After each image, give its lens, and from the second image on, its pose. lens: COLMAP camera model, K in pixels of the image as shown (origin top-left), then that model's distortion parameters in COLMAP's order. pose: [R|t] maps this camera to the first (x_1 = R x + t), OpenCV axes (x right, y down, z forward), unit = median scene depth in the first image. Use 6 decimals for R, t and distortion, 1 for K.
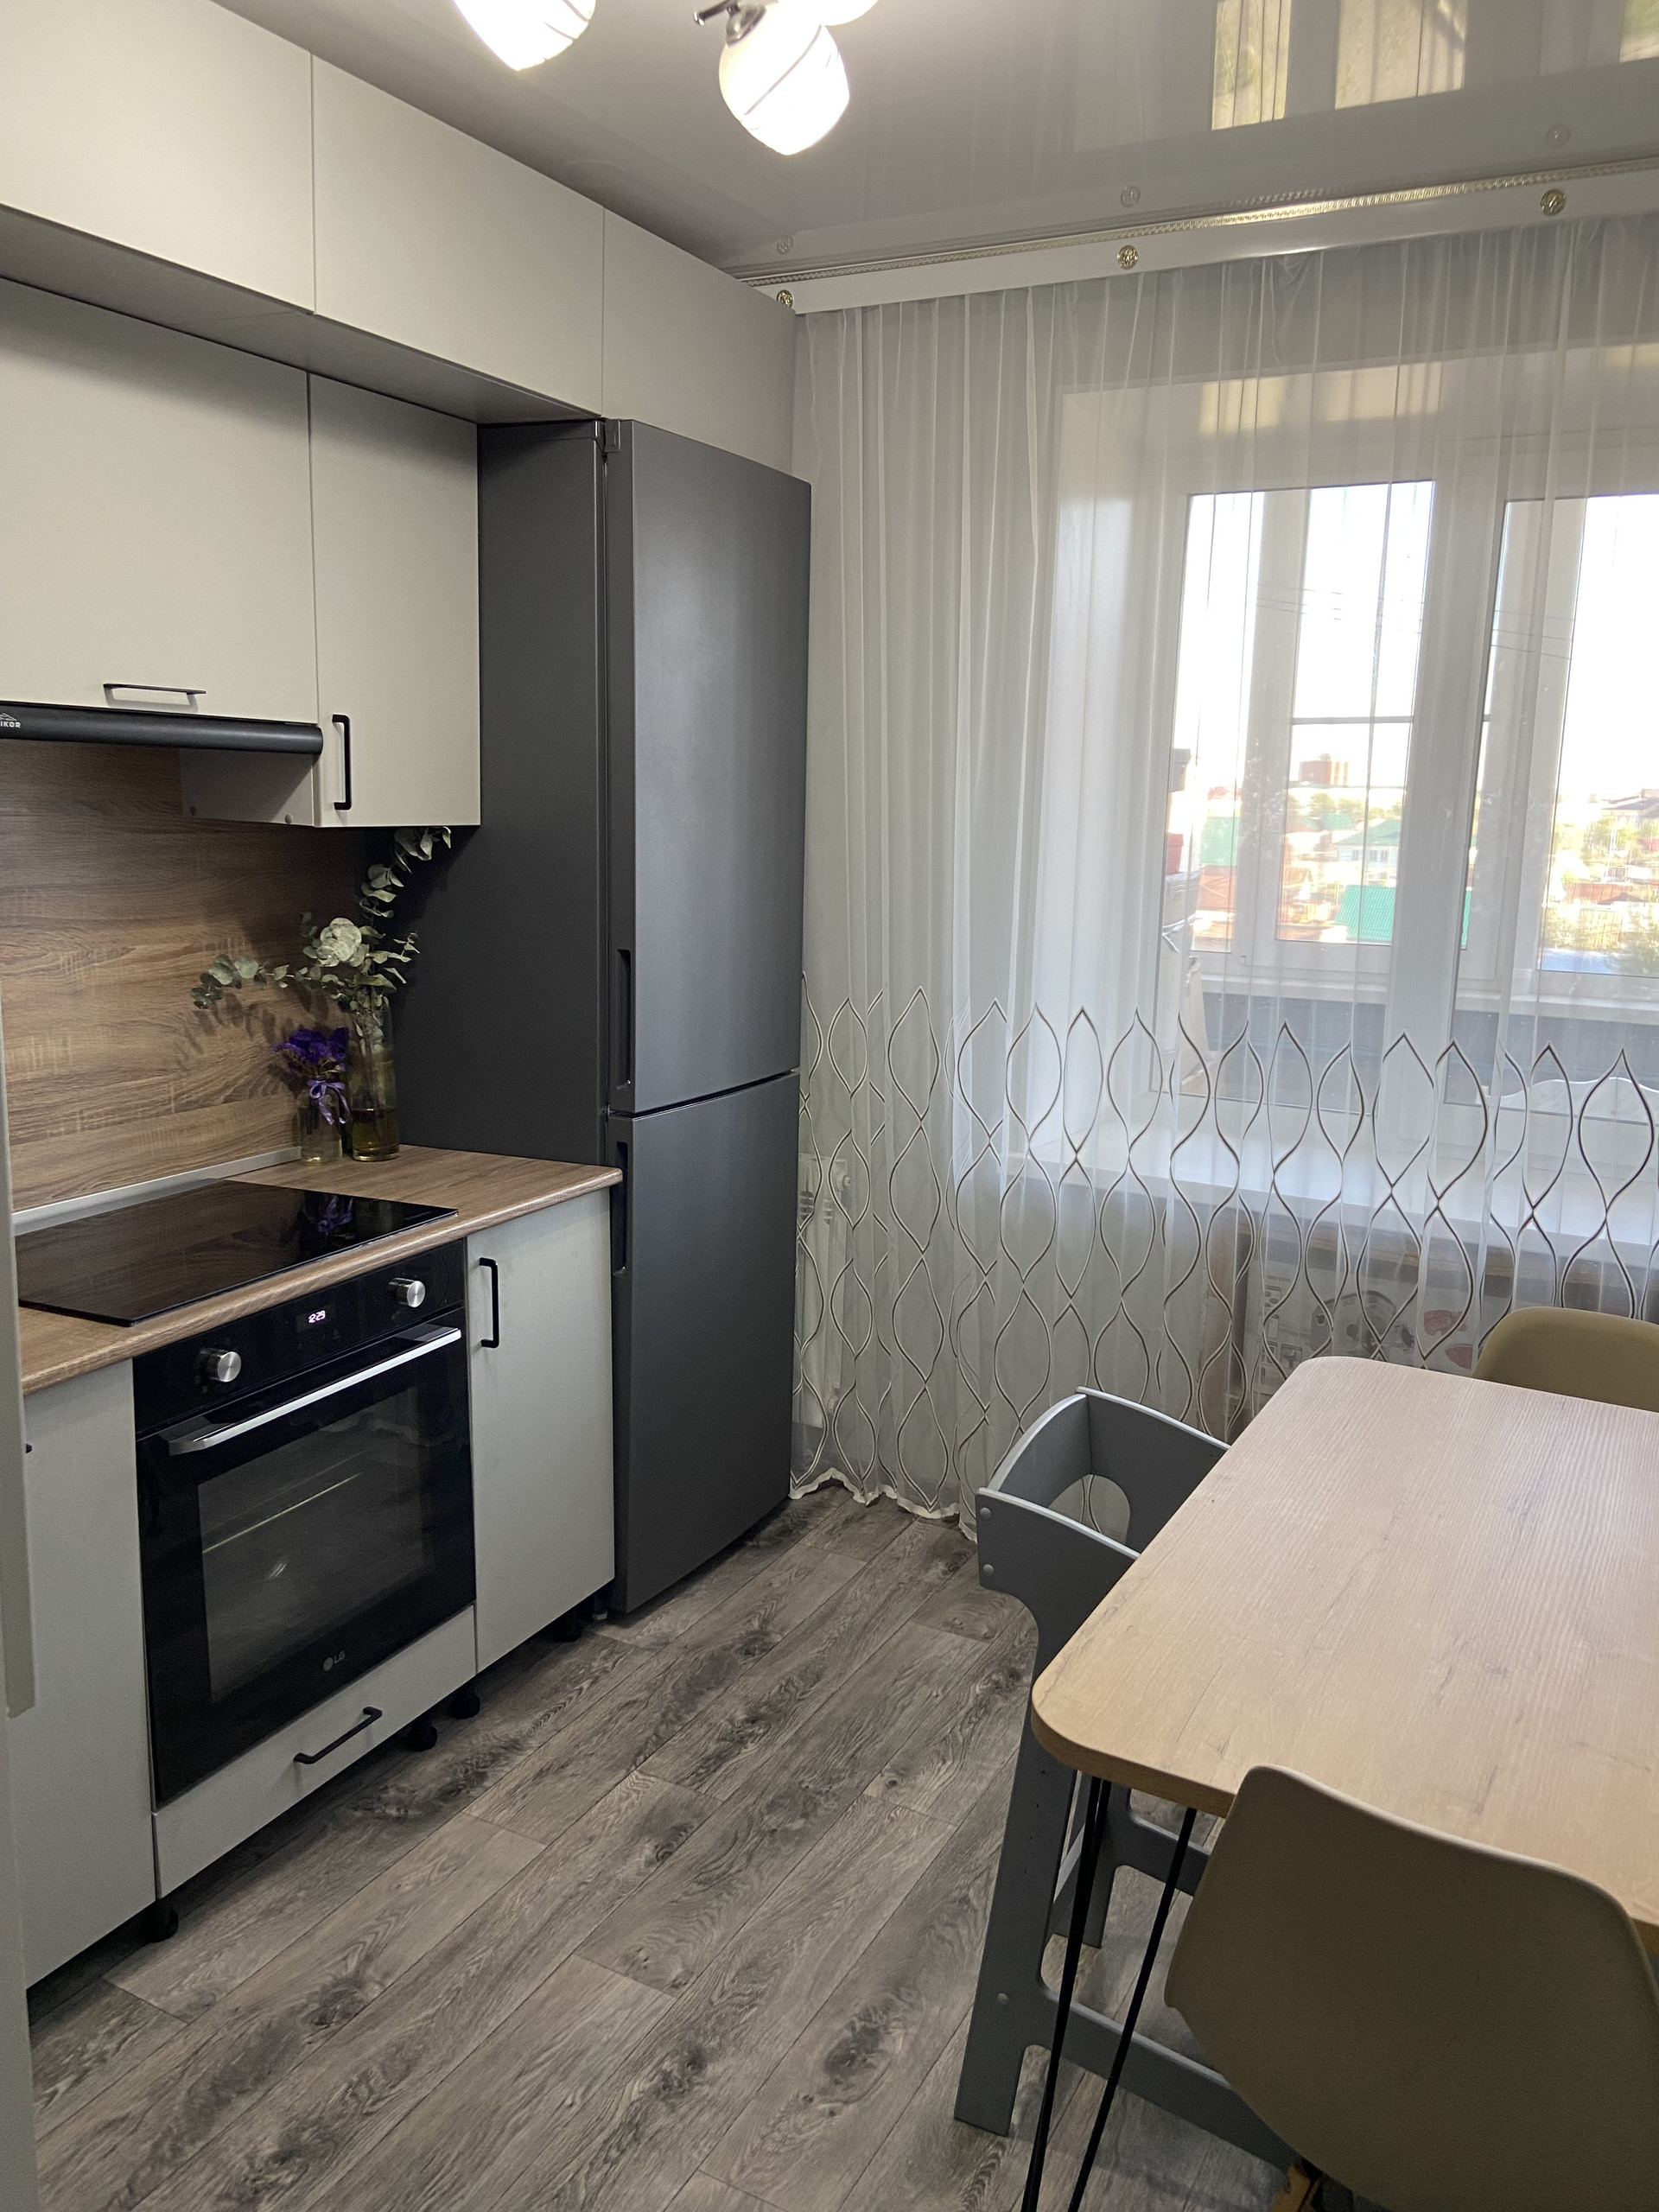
lens RADIAL K [[1655.8, 0, 856.2], [0, 1655.8, 1086.1], [0, 0, 1]] dist [0.085031, -0.105582]
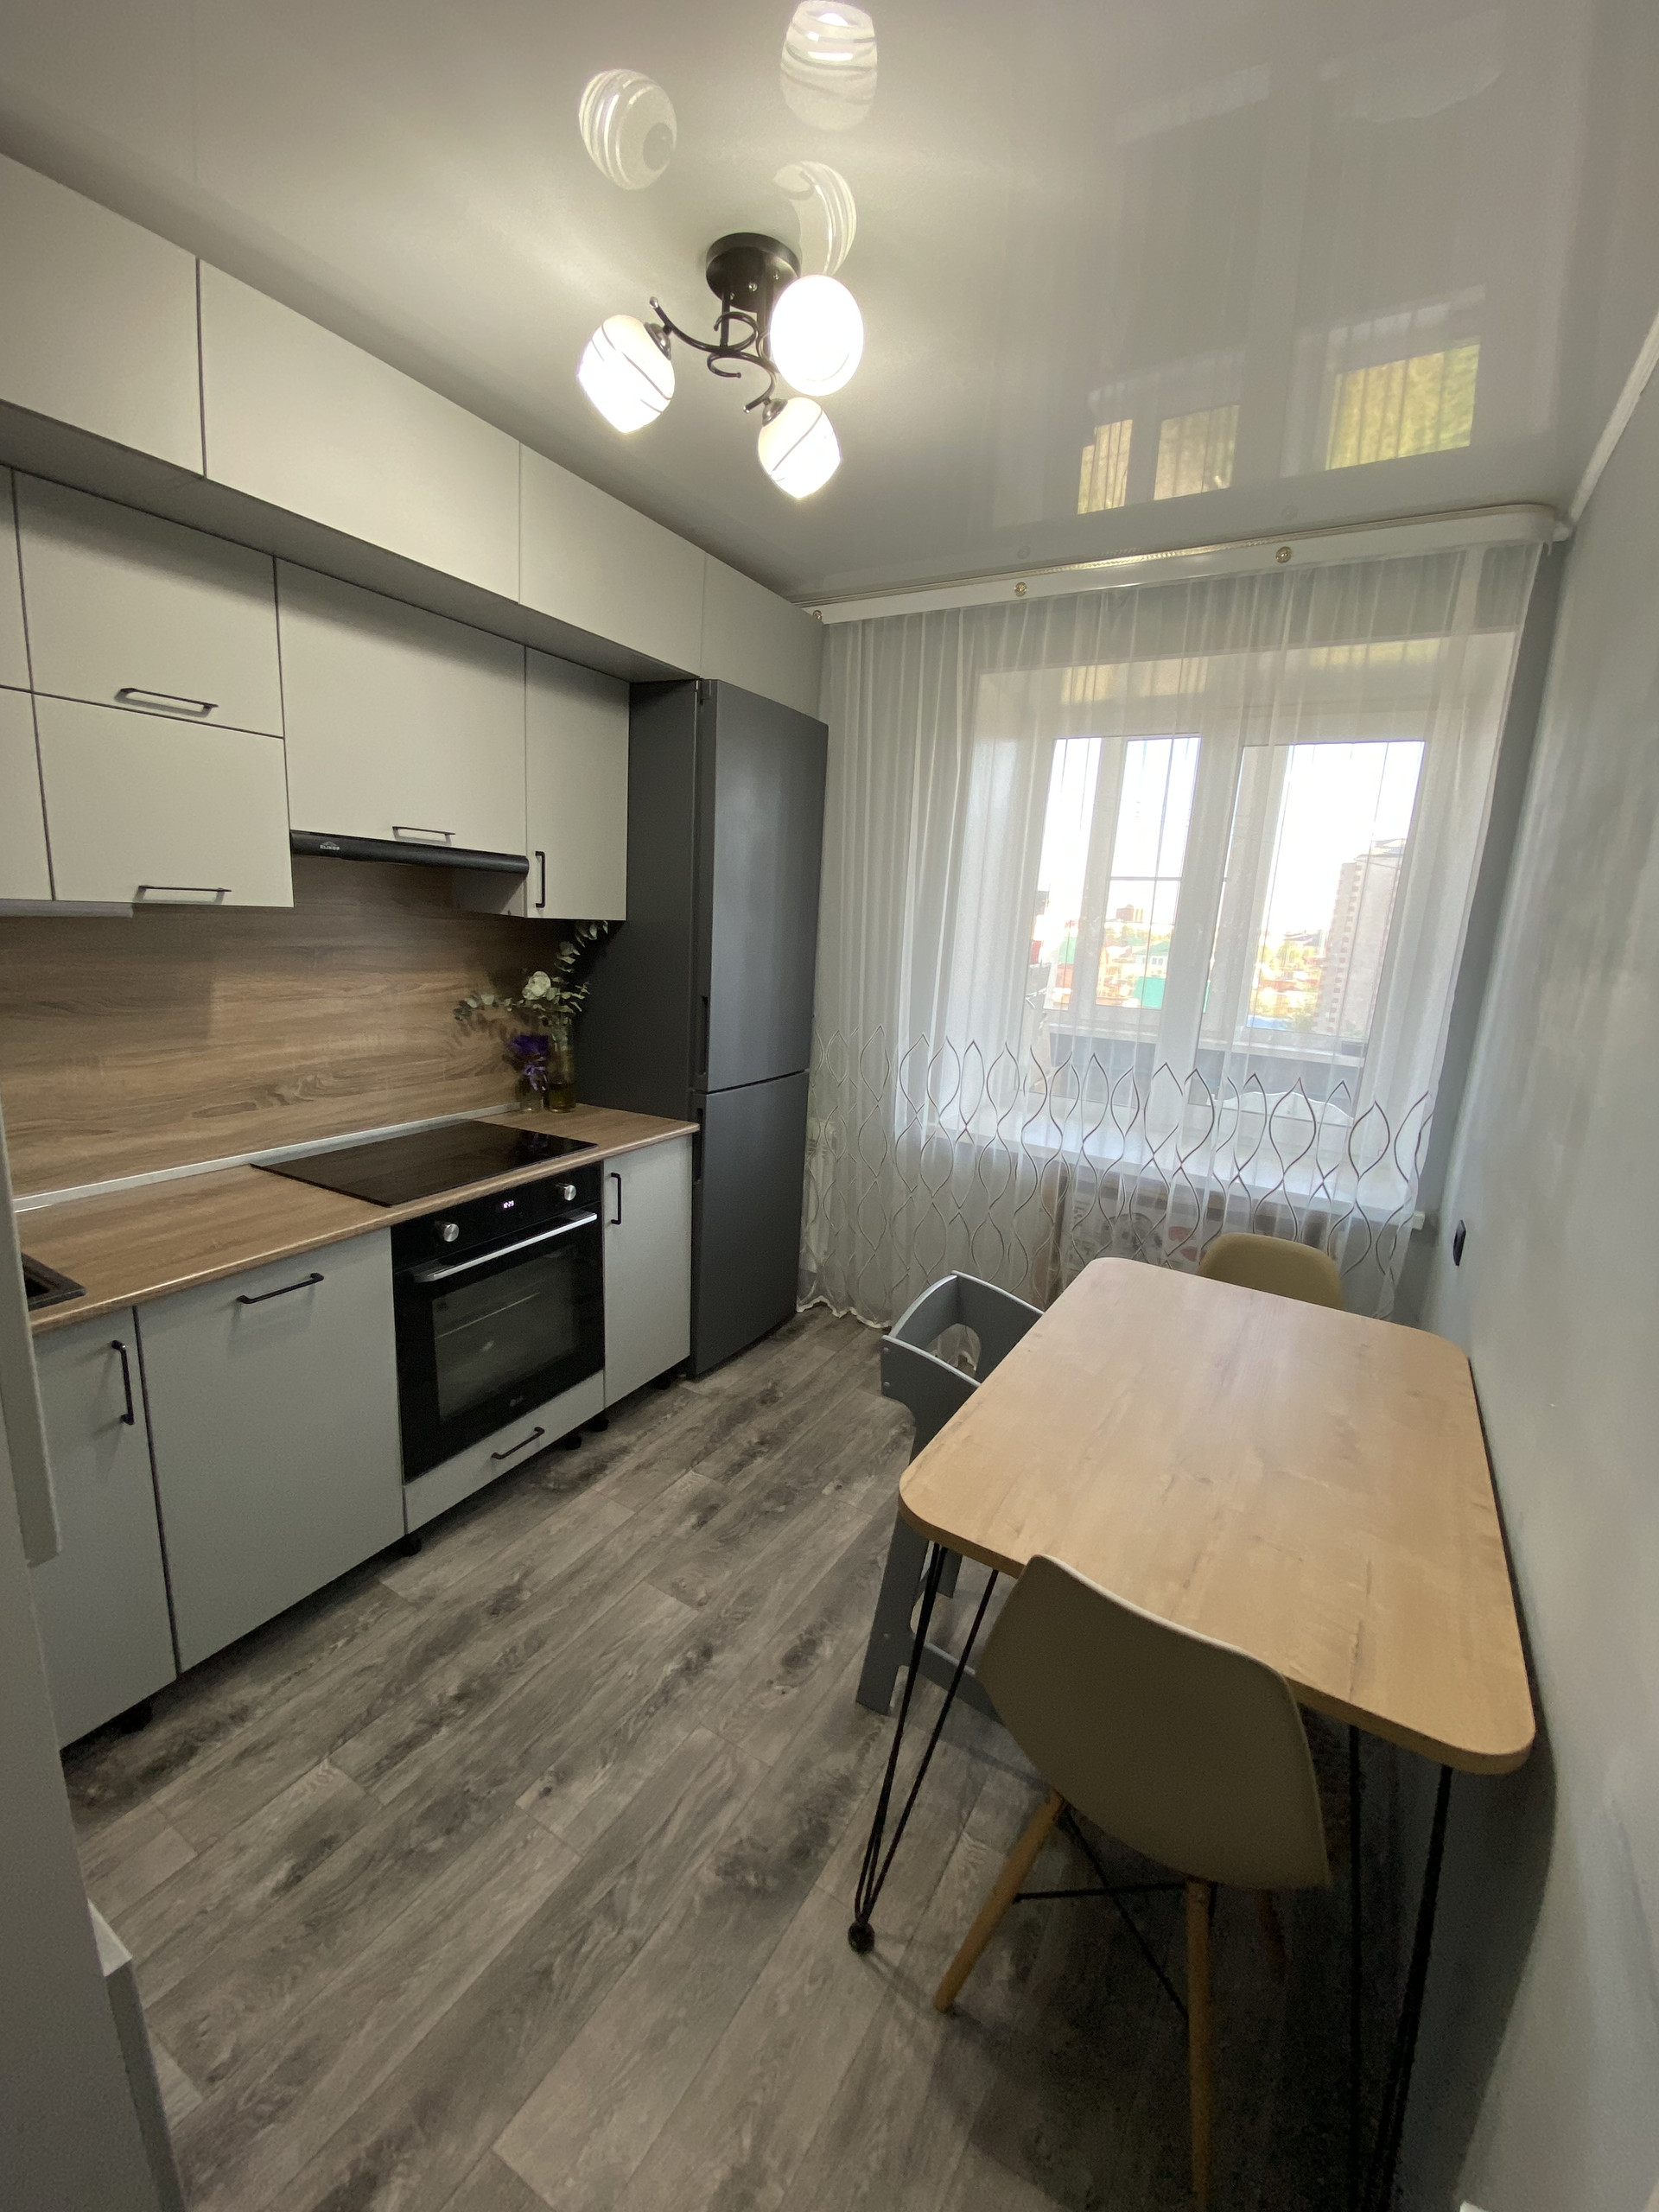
lens RADIAL K [[885.6, 0, 818.1], [0, 885.6, 1106.2], [0, 0, 1]] dist [0.022177, -0.023680]
pose [[0.997750, 0.041472, -0.052672, 0.034015], [-0.039592, 0.998558, 0.036245, -0.006825], [0.054099, -0.034078, 0.997954, 0.107039]]
